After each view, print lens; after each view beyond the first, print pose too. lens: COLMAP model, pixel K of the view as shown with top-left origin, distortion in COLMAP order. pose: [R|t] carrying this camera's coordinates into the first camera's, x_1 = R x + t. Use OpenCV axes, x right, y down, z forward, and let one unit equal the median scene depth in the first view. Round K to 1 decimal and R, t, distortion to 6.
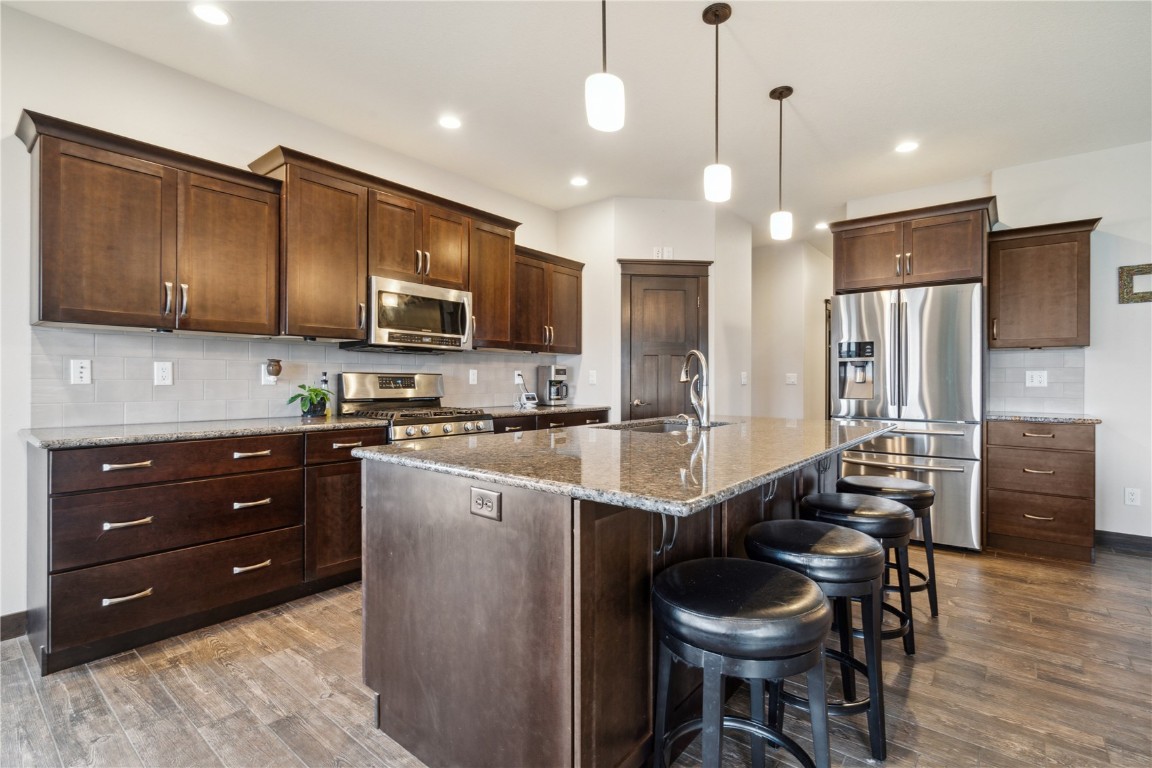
lens RADIAL K [[531.5, 0, 570.9], [0, 531.5, 379.3], [0, 0, 1]] dist [-0.003250, 0.001287]
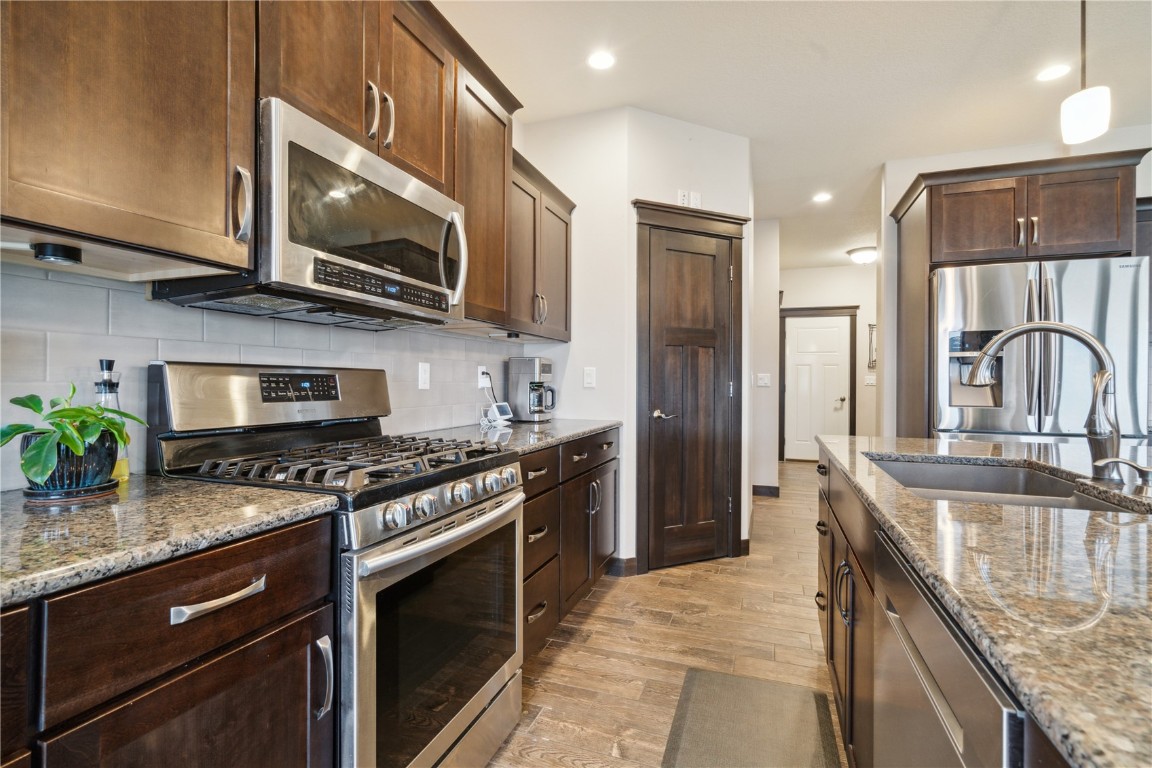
lens RADIAL K [[531.5, 0, 572.5], [0, 531.5, 378.9], [0, 0, 1]] dist [-0.003250, 0.001287]
pose [[0.945112, 0.001530, 0.326742, -0.255405], [-0.000255, 0.999992, -0.003943, 0.000639], [-0.326745, 0.003643, 0.945105, 0.502688]]
